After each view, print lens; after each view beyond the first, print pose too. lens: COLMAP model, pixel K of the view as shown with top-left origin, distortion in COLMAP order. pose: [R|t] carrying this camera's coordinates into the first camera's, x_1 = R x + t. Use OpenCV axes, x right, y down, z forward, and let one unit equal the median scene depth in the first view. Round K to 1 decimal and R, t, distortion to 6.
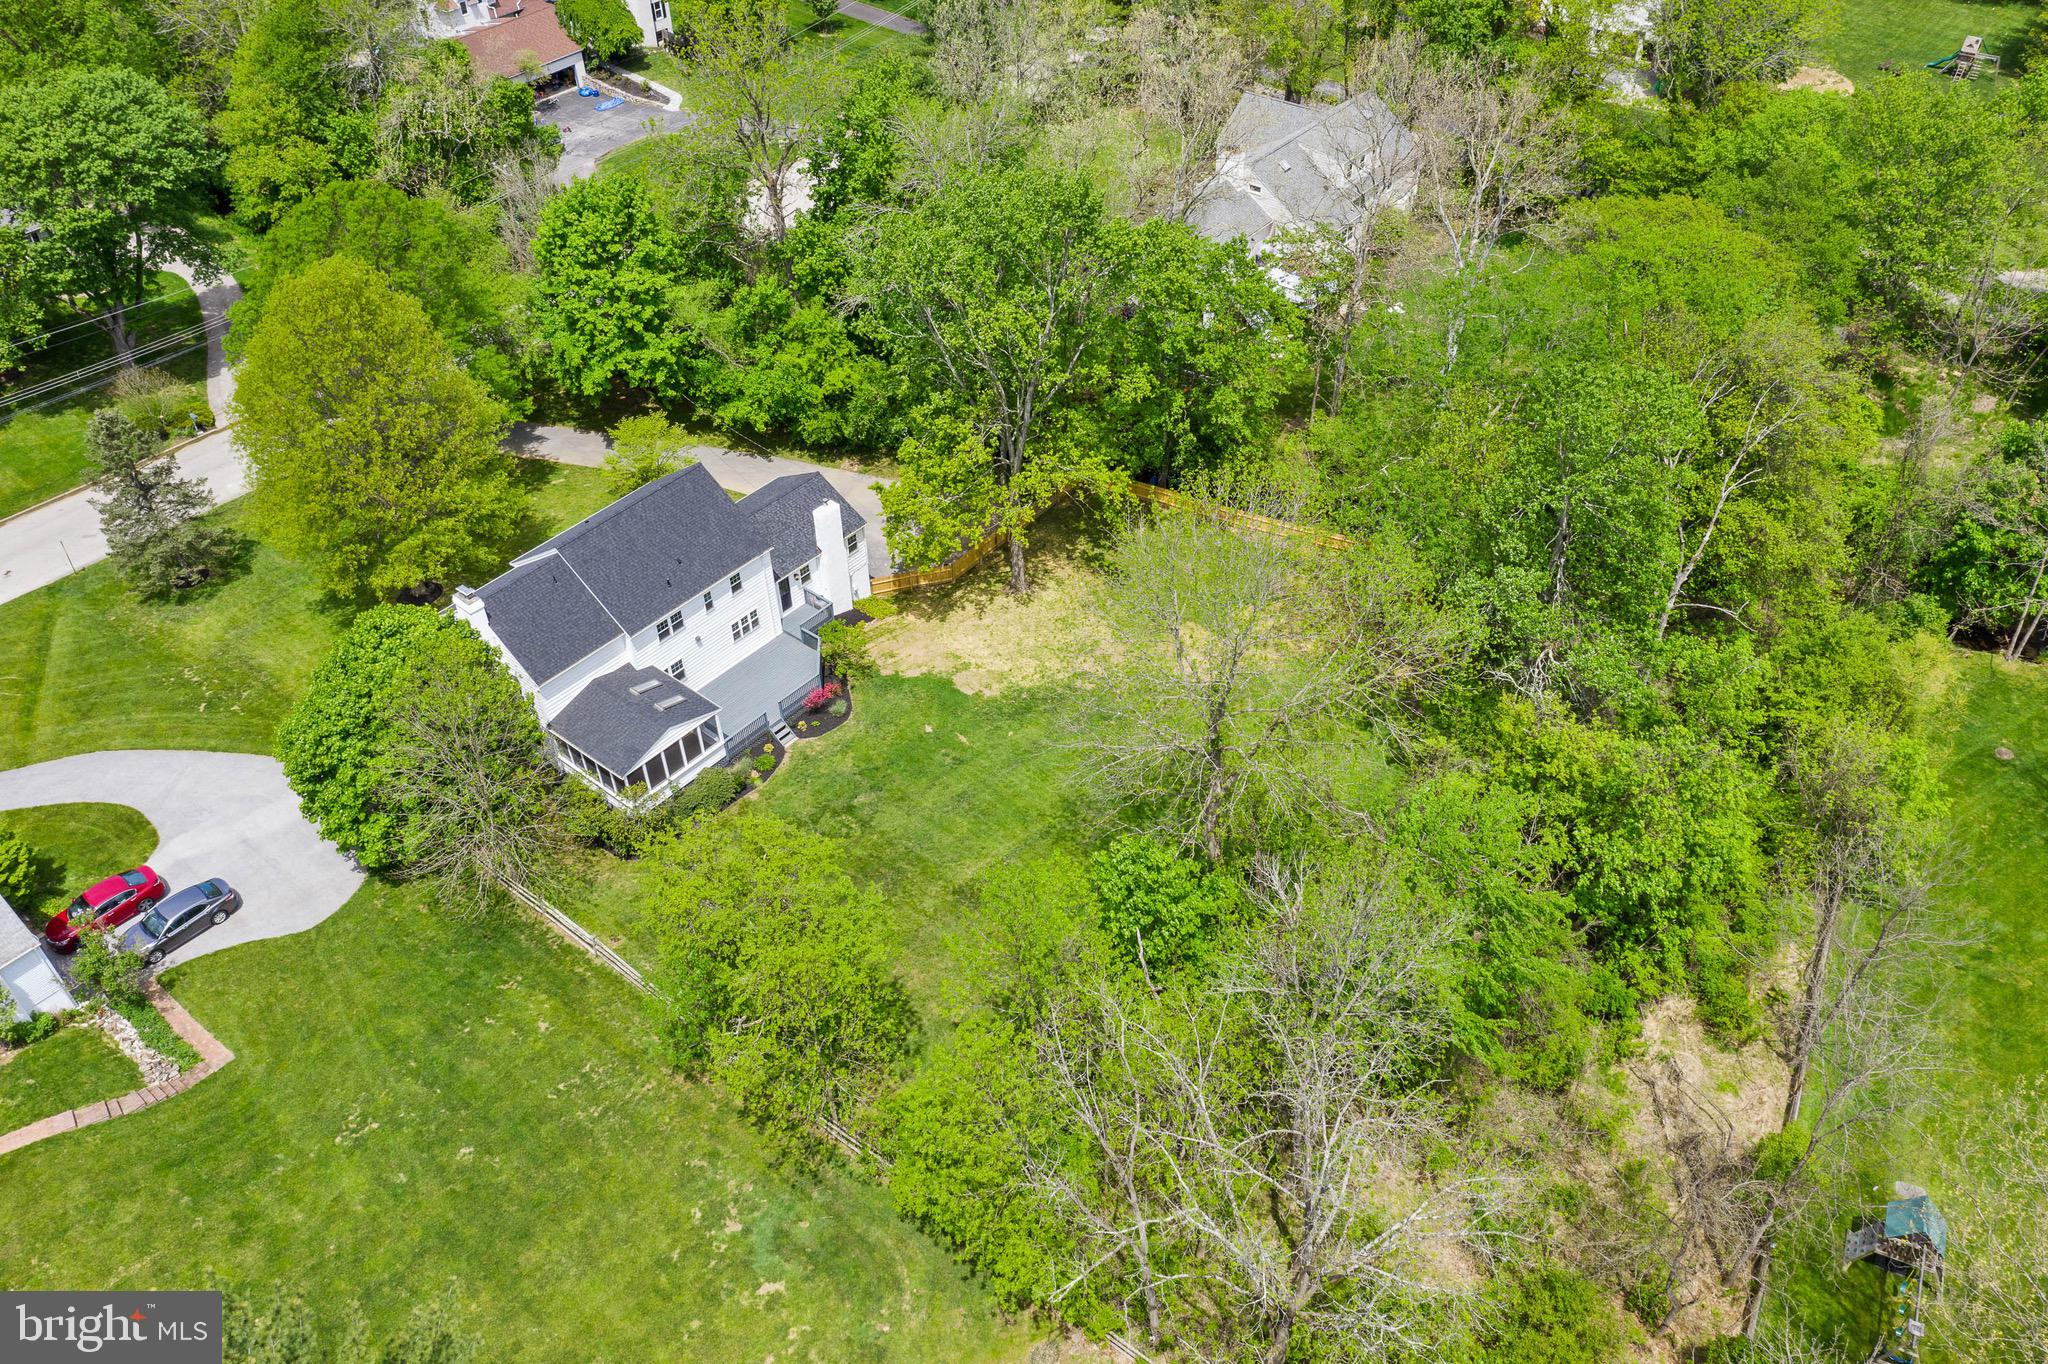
lens RADIAL K [[1621.4, 0, 1029.2], [0, 1621.4, 696.3], [0, 0, 1]] dist [-0.029567, 0.010429]
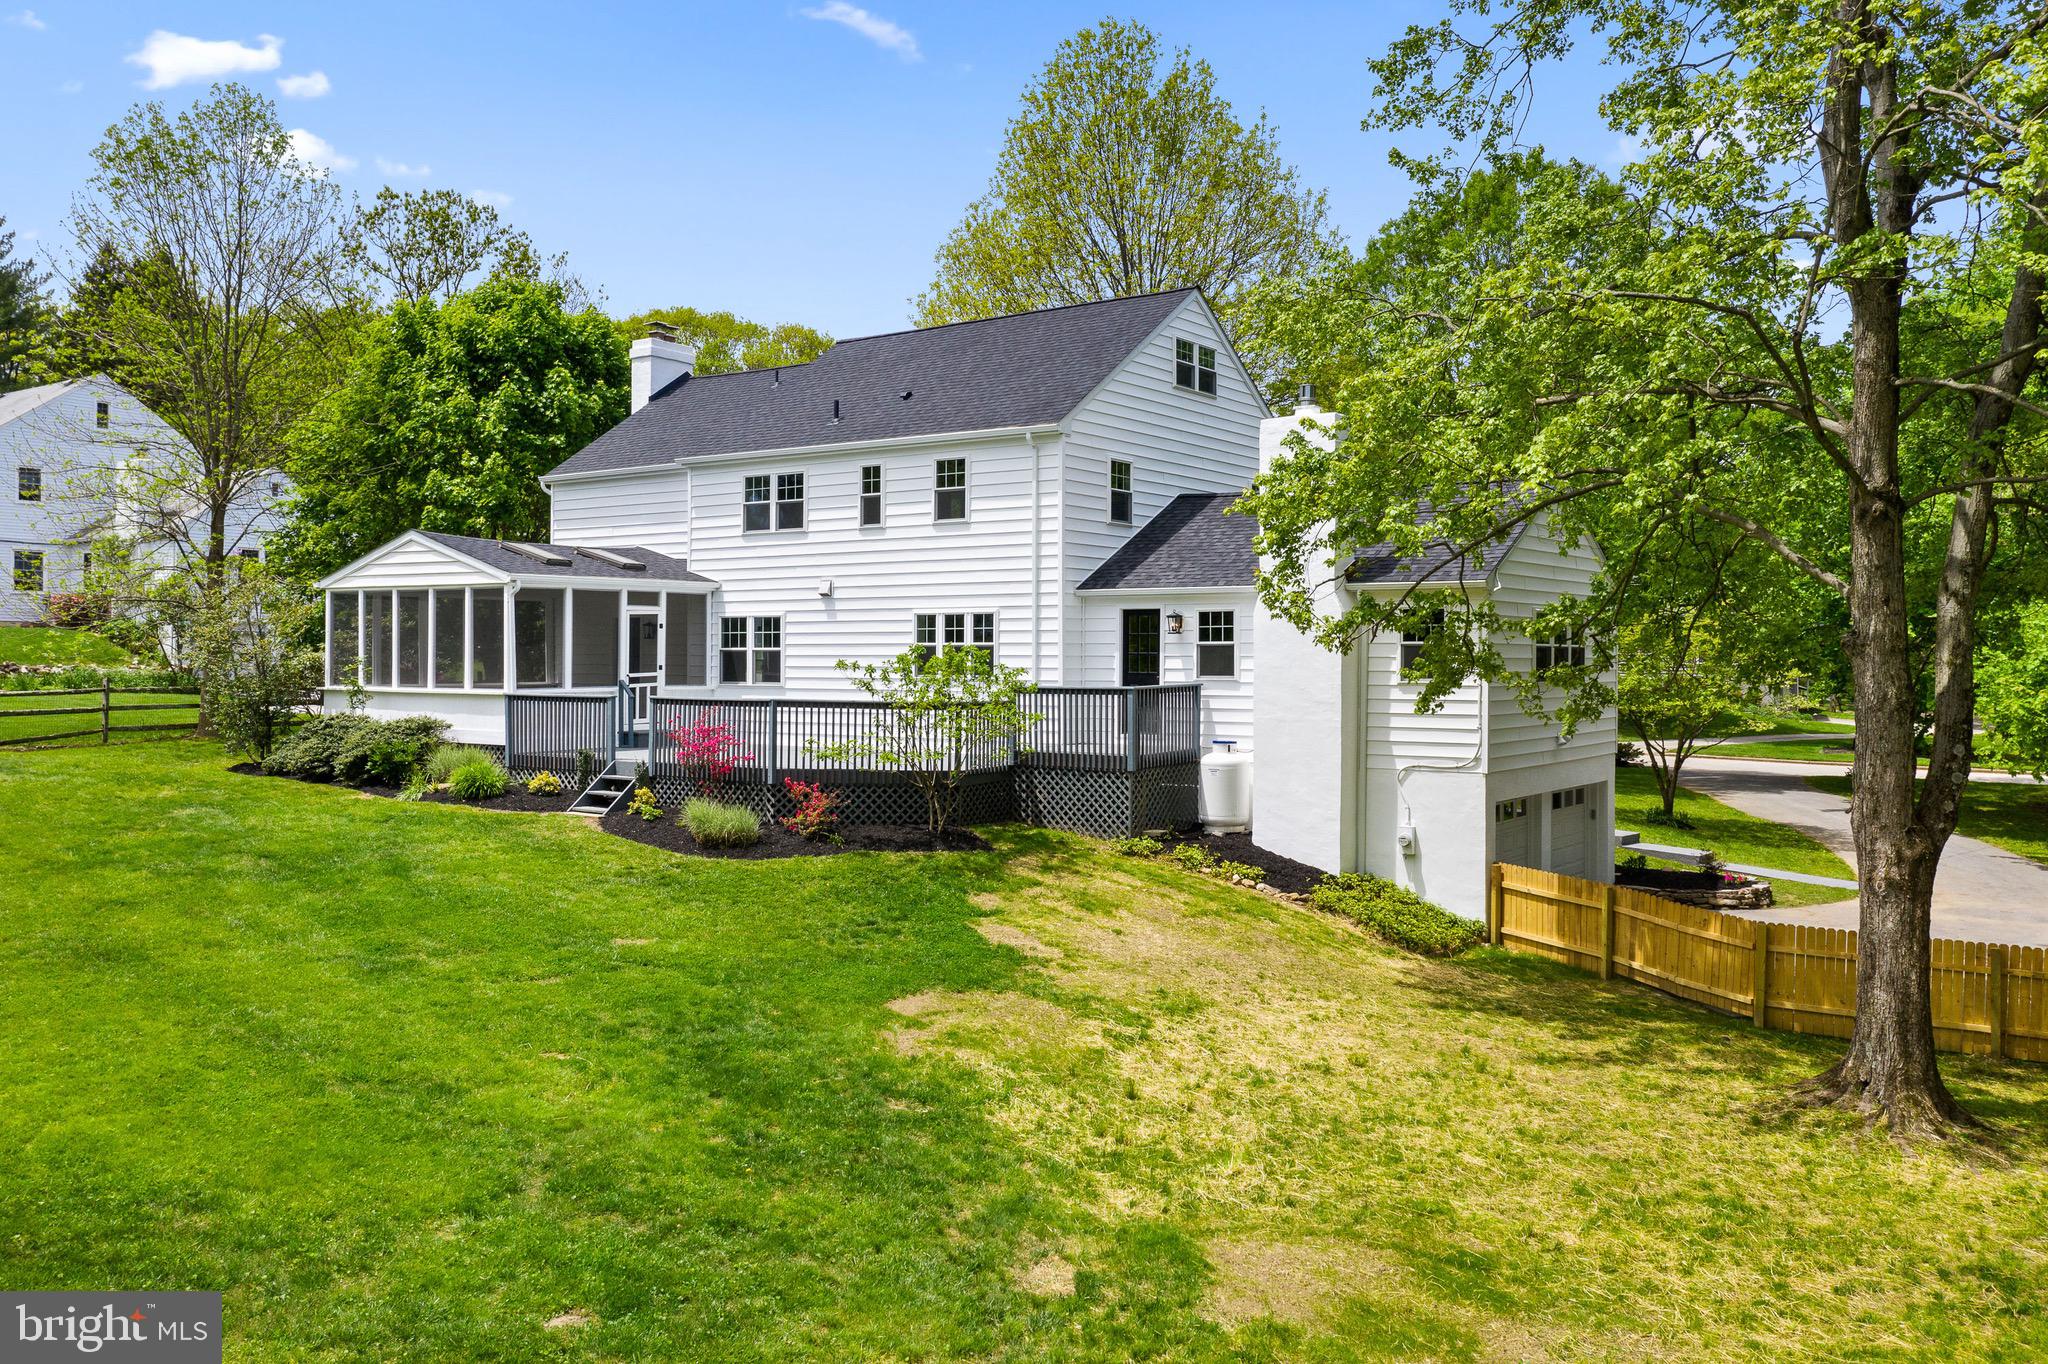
lens RADIAL K [[1621.4, 0, 976.5], [0, 1621.4, 661.6], [0, 0, 1]] dist [-0.029567, 0.010429]
pose [[0.058999, 0.023989, -0.997970, 0.169087], [-0.667605, 0.744203, -0.021579, -0.037316], [0.742174, 0.667523, 0.059922, 0.992264]]
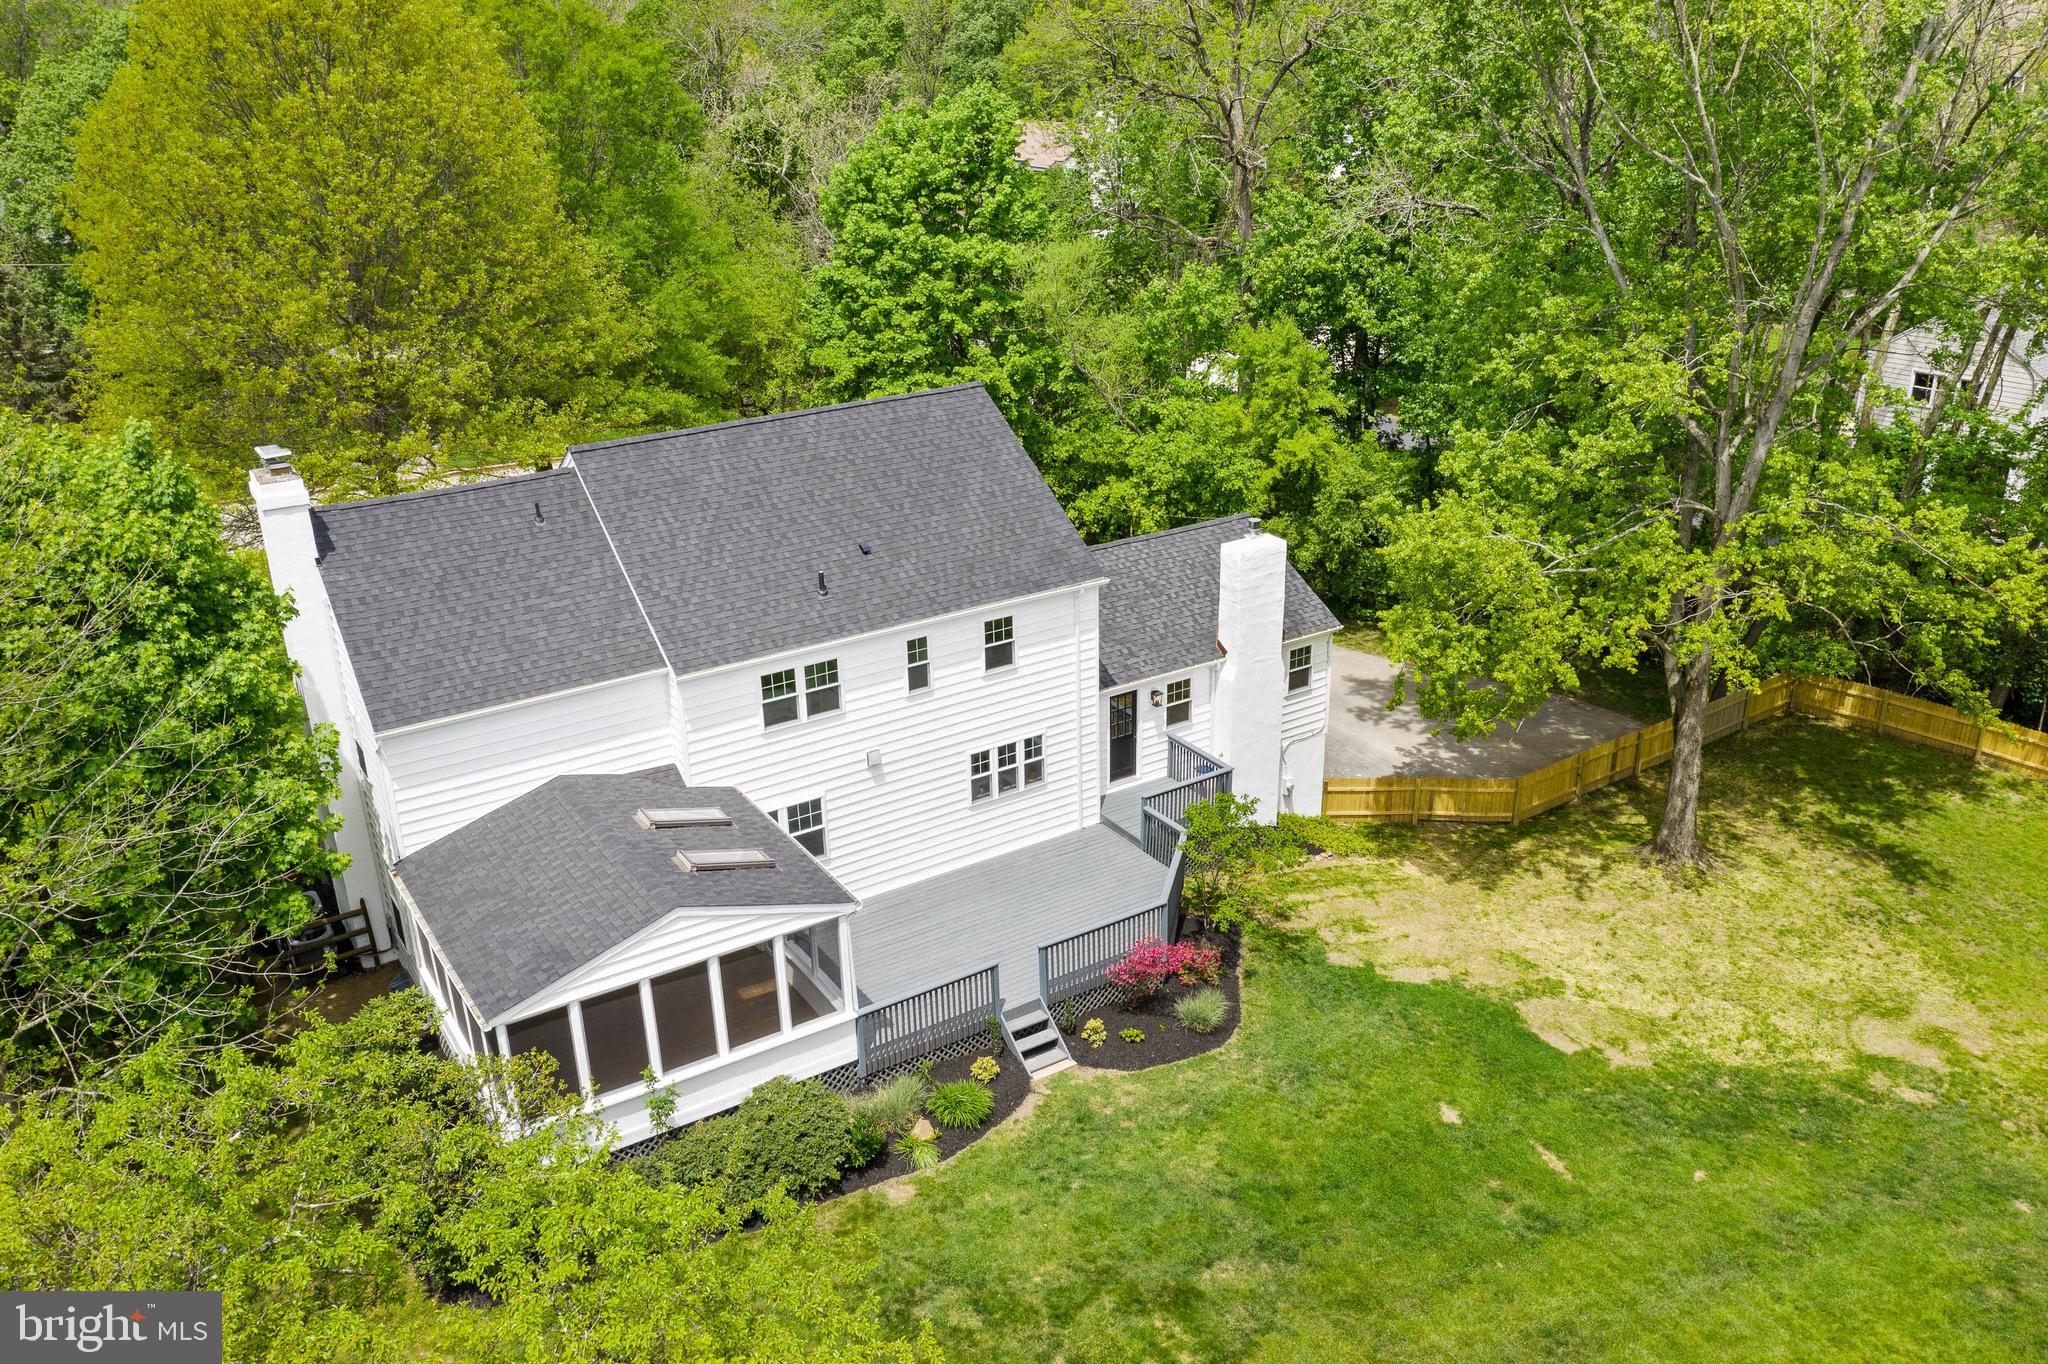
lens RADIAL K [[1621.4, 0, 1025.6], [0, 1621.4, 674.4], [0, 0, 1]] dist [-0.029567, 0.010429]
pose [[0.955491, 0.116800, -0.270914, -0.066118], [-0.197806, 0.934936, -0.294564, 0.051424], [0.218882, 0.335042, 0.916427, 0.632413]]
